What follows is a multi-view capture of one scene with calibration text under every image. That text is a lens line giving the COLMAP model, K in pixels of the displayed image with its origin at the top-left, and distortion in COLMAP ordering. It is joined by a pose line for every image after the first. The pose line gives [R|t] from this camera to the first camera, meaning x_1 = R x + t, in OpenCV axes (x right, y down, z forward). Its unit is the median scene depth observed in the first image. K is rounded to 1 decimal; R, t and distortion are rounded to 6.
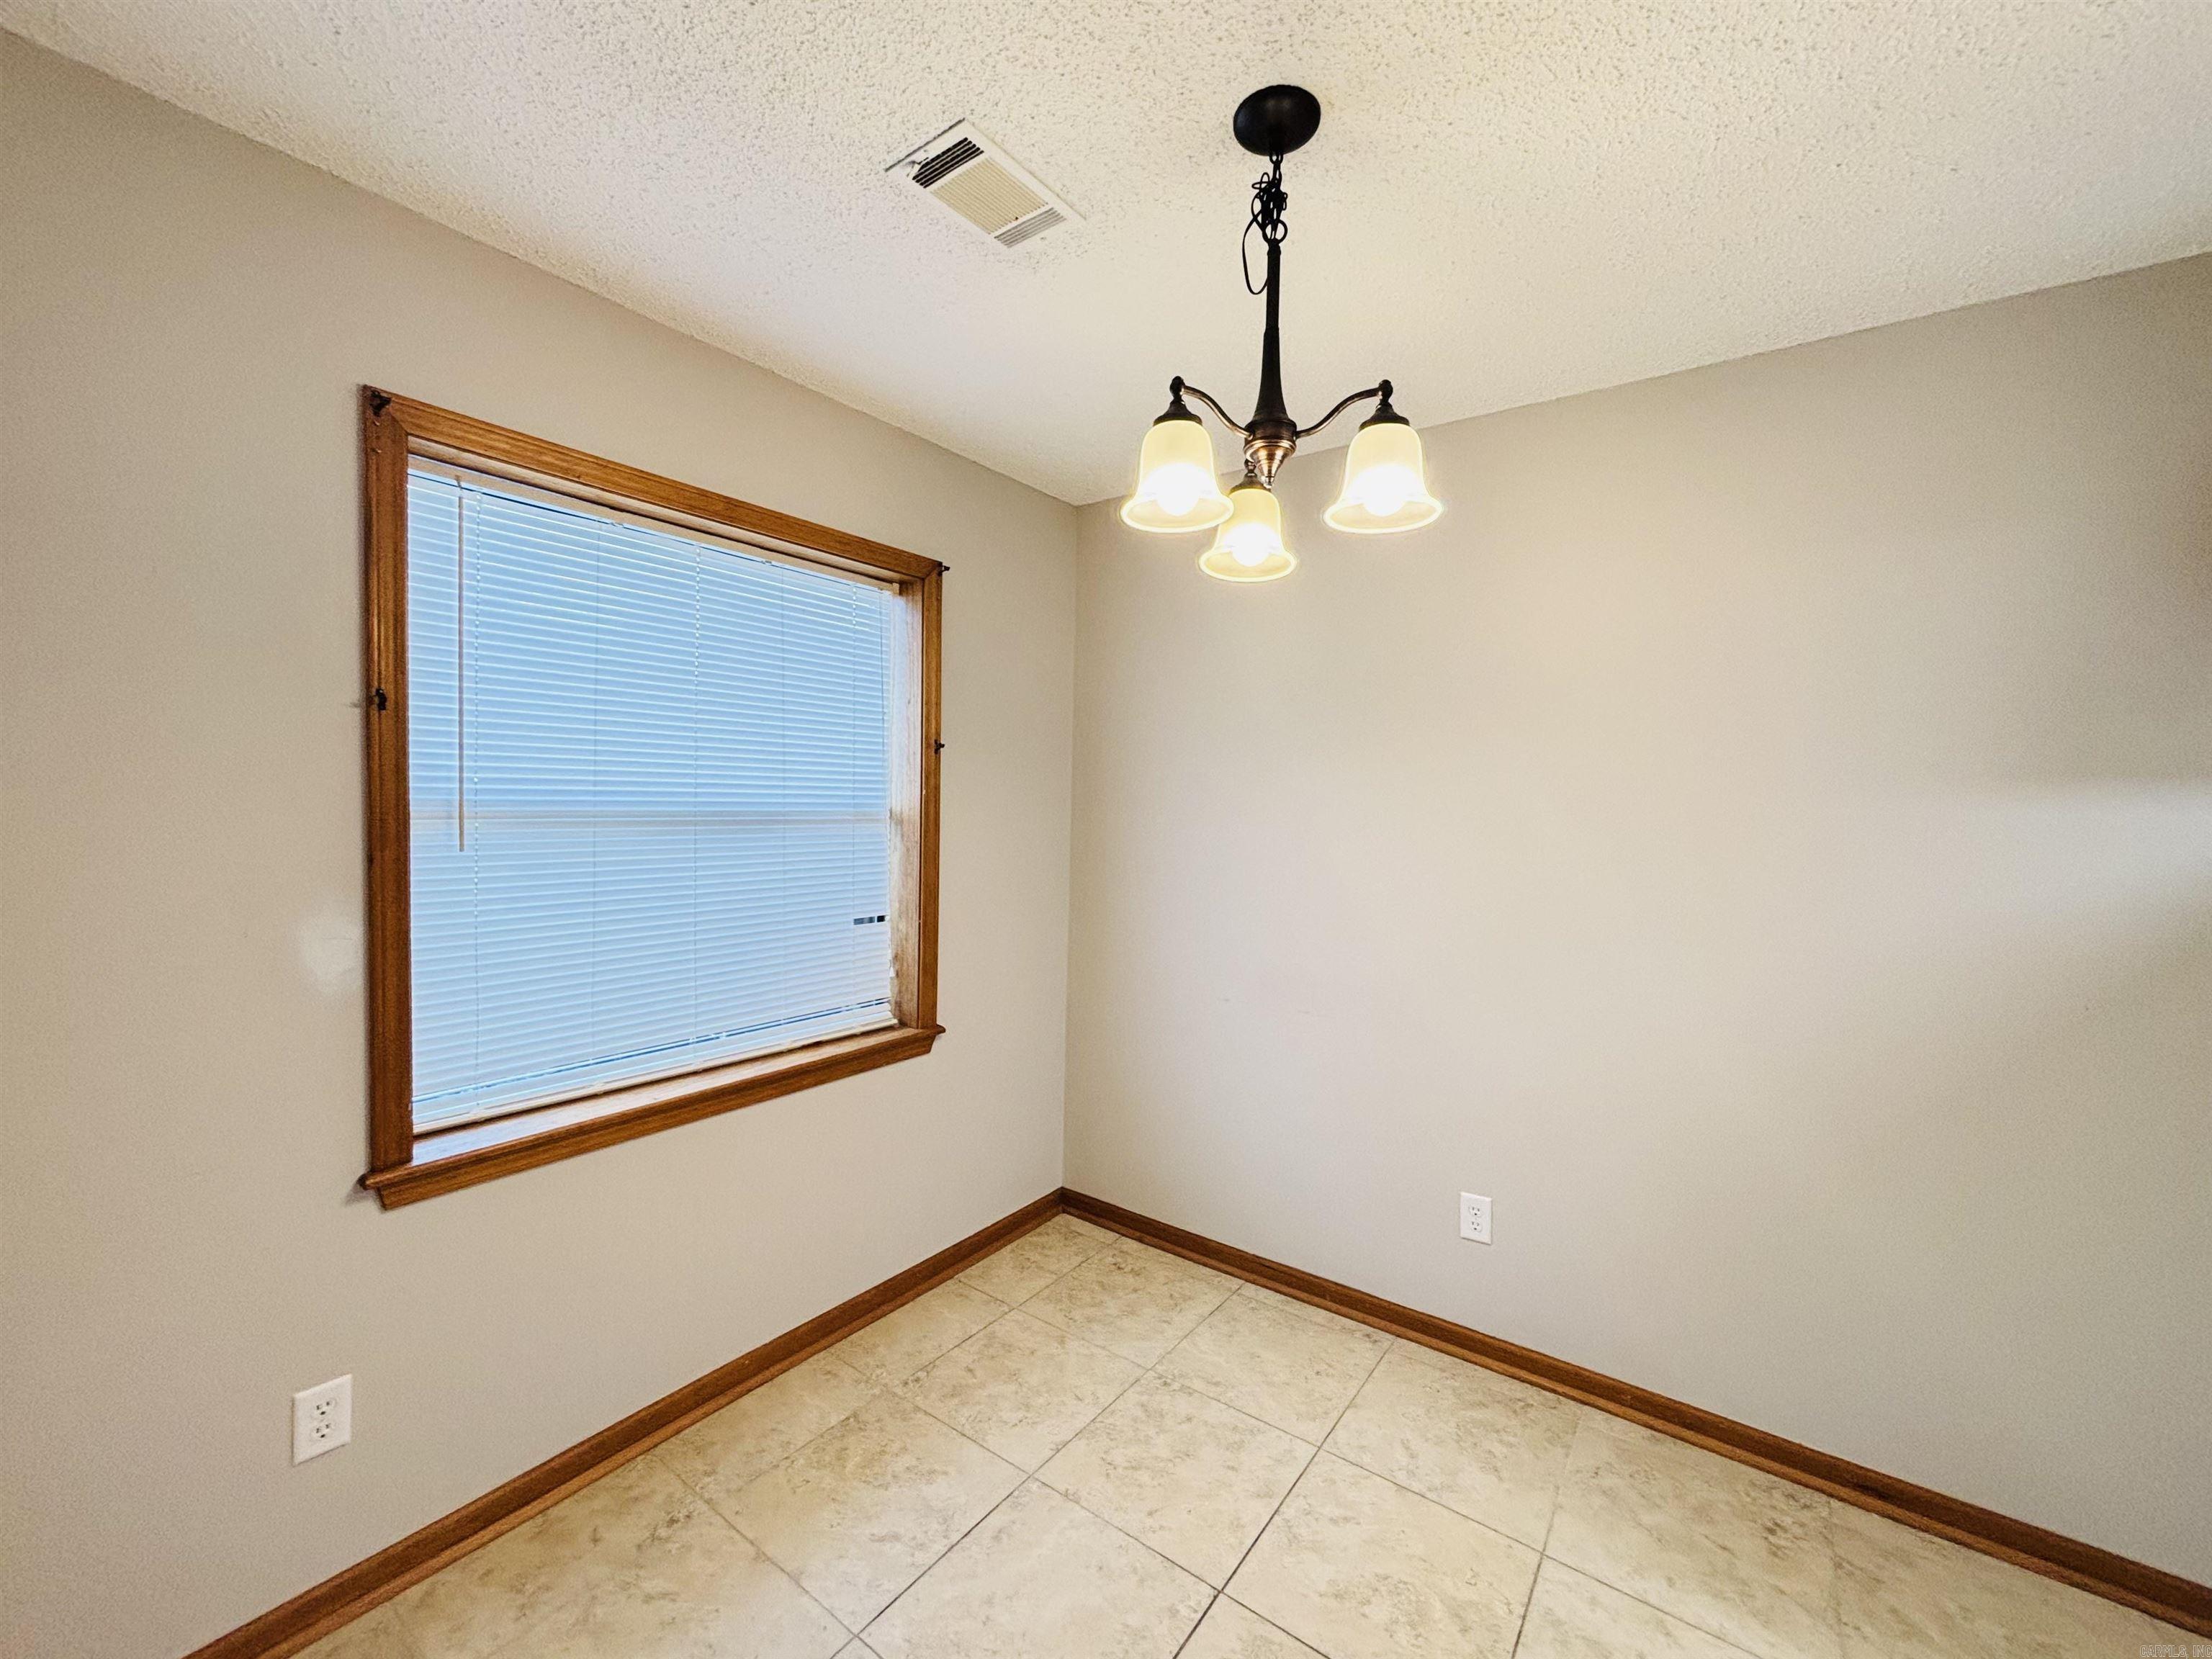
lens RADIAL K [[897.5, 0, 1104.1], [0, 897.5, 829.5], [0, 0, 1]] dist [-0.000294, -0.000677]
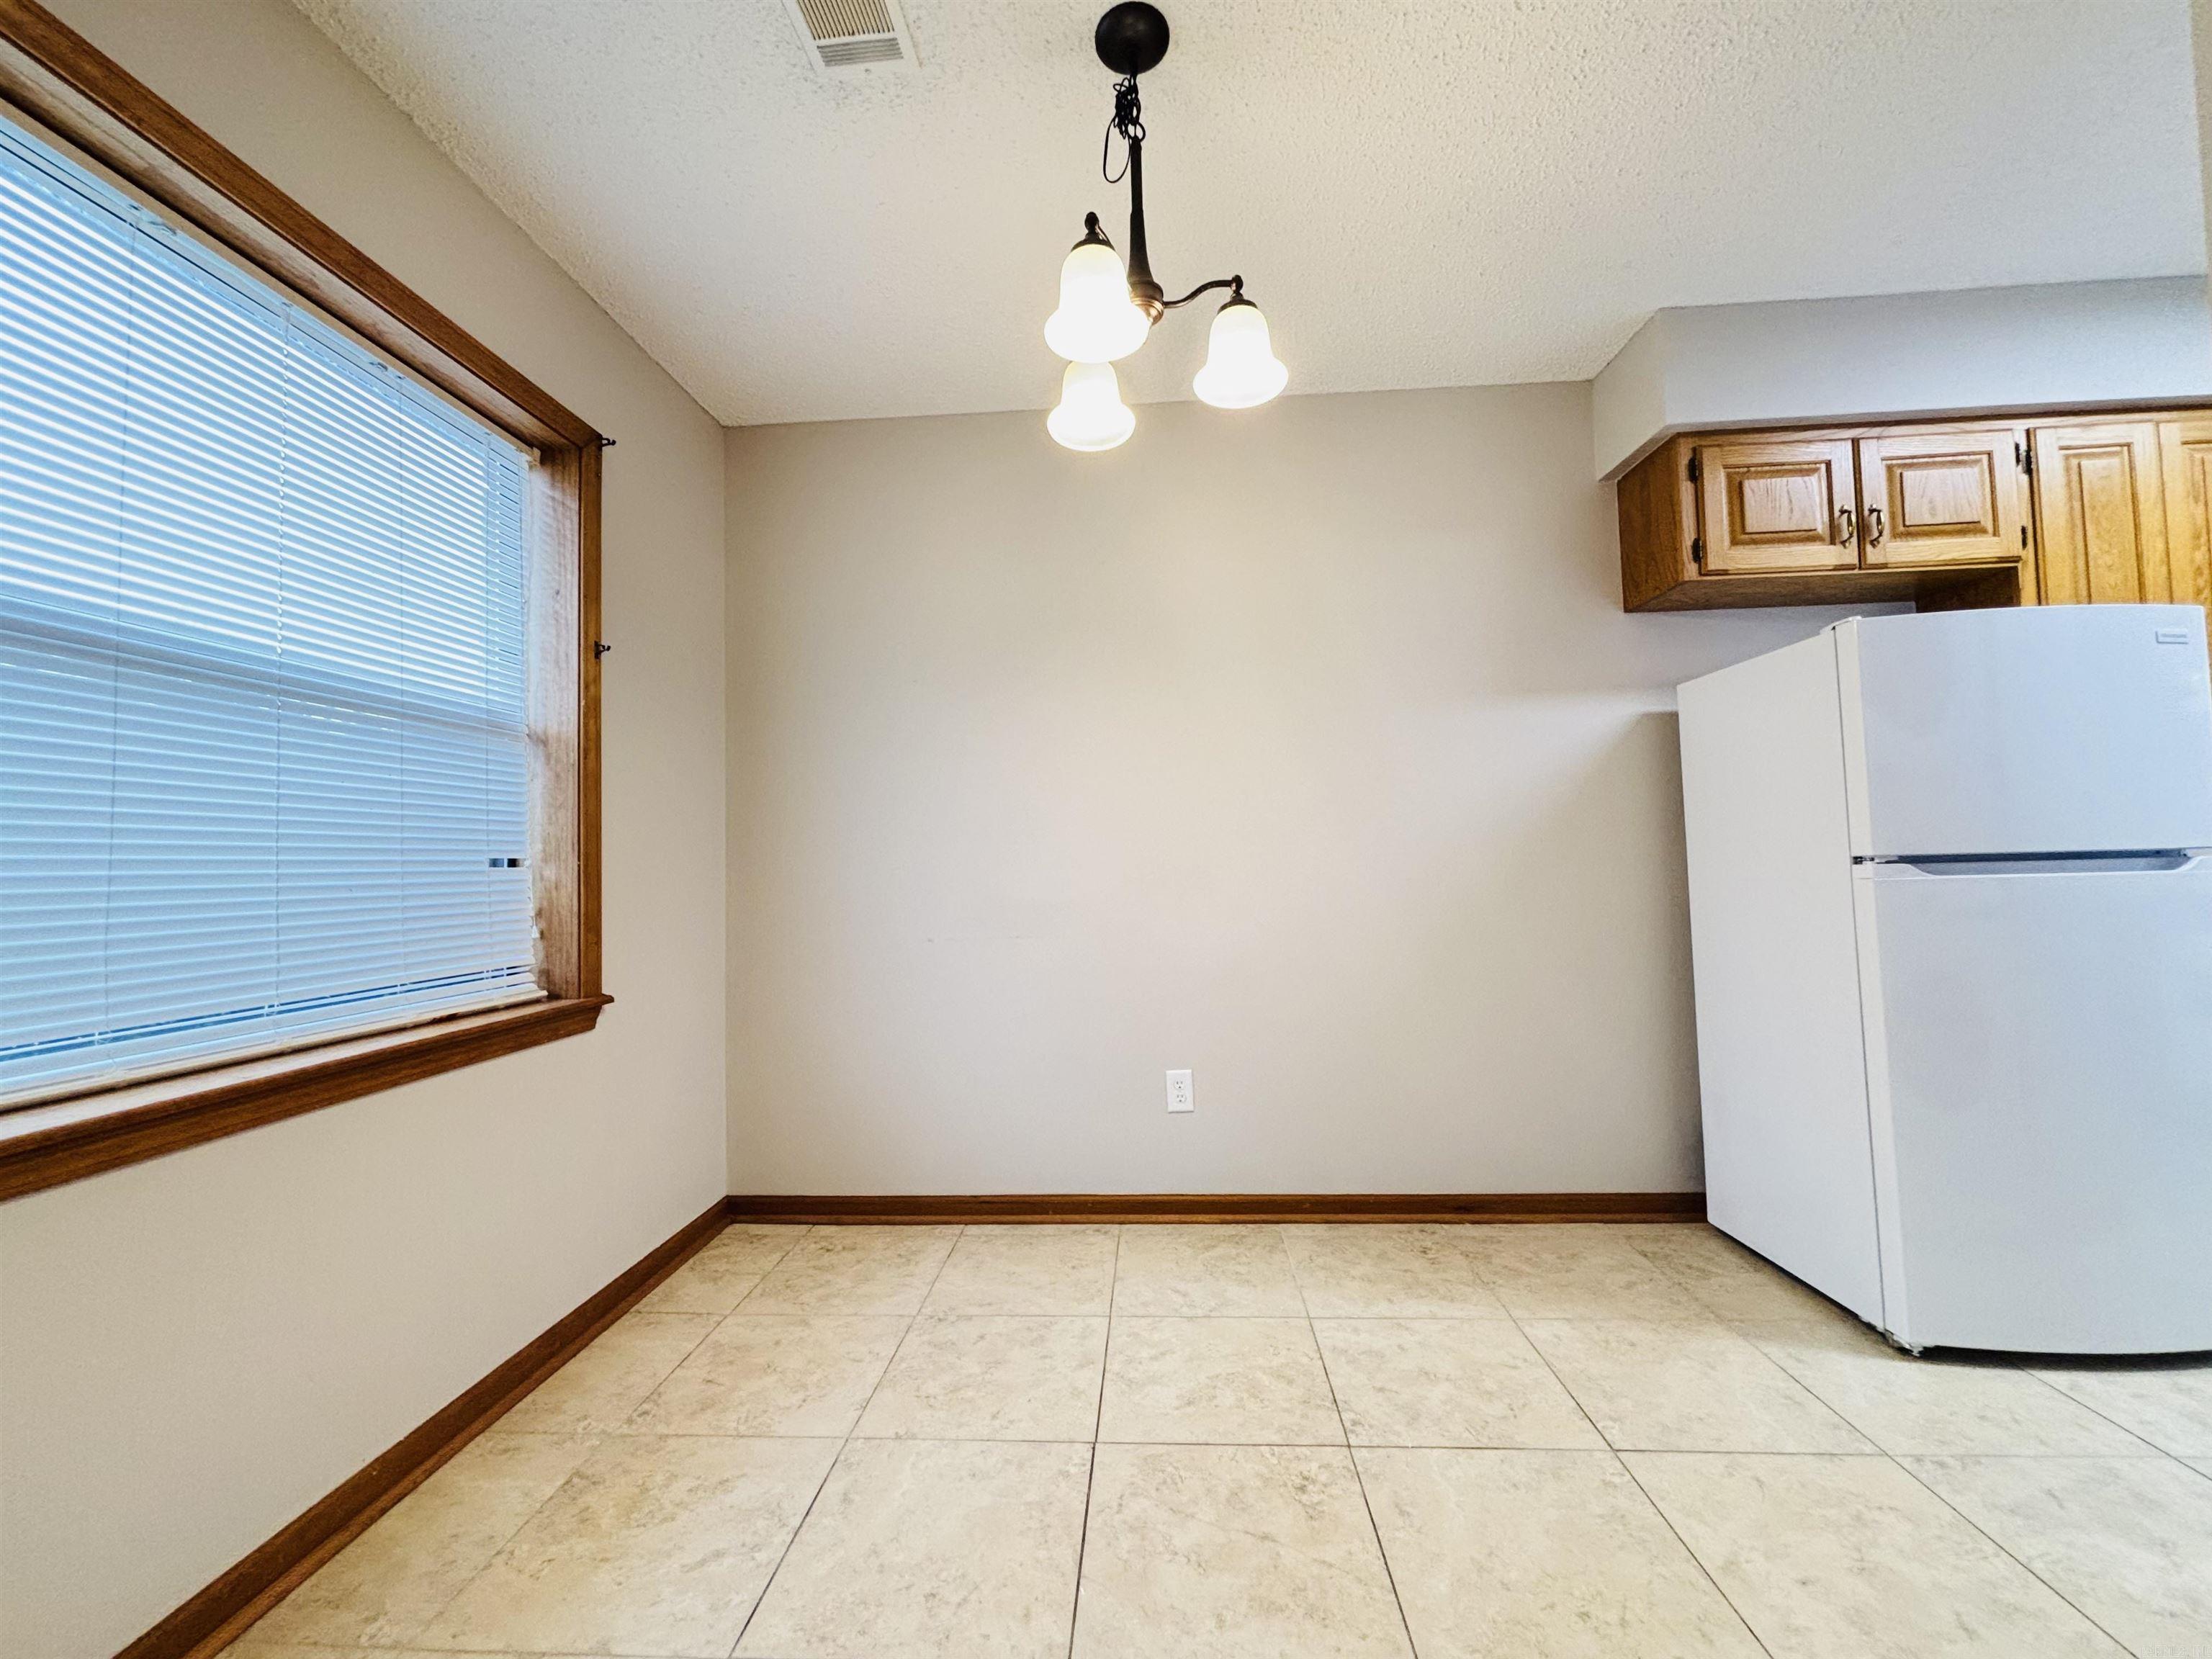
lens RADIAL K [[897.5, 0, 1106.6], [0, 897.5, 829.3], [0, 0, 1]] dist [-0.000294, -0.000677]
pose [[0.838559, -0.018256, 0.544506, -0.288009], [0.061116, 0.996282, -0.060717, 0.175437], [-0.541373, 0.084193, 0.836557, 0.079372]]
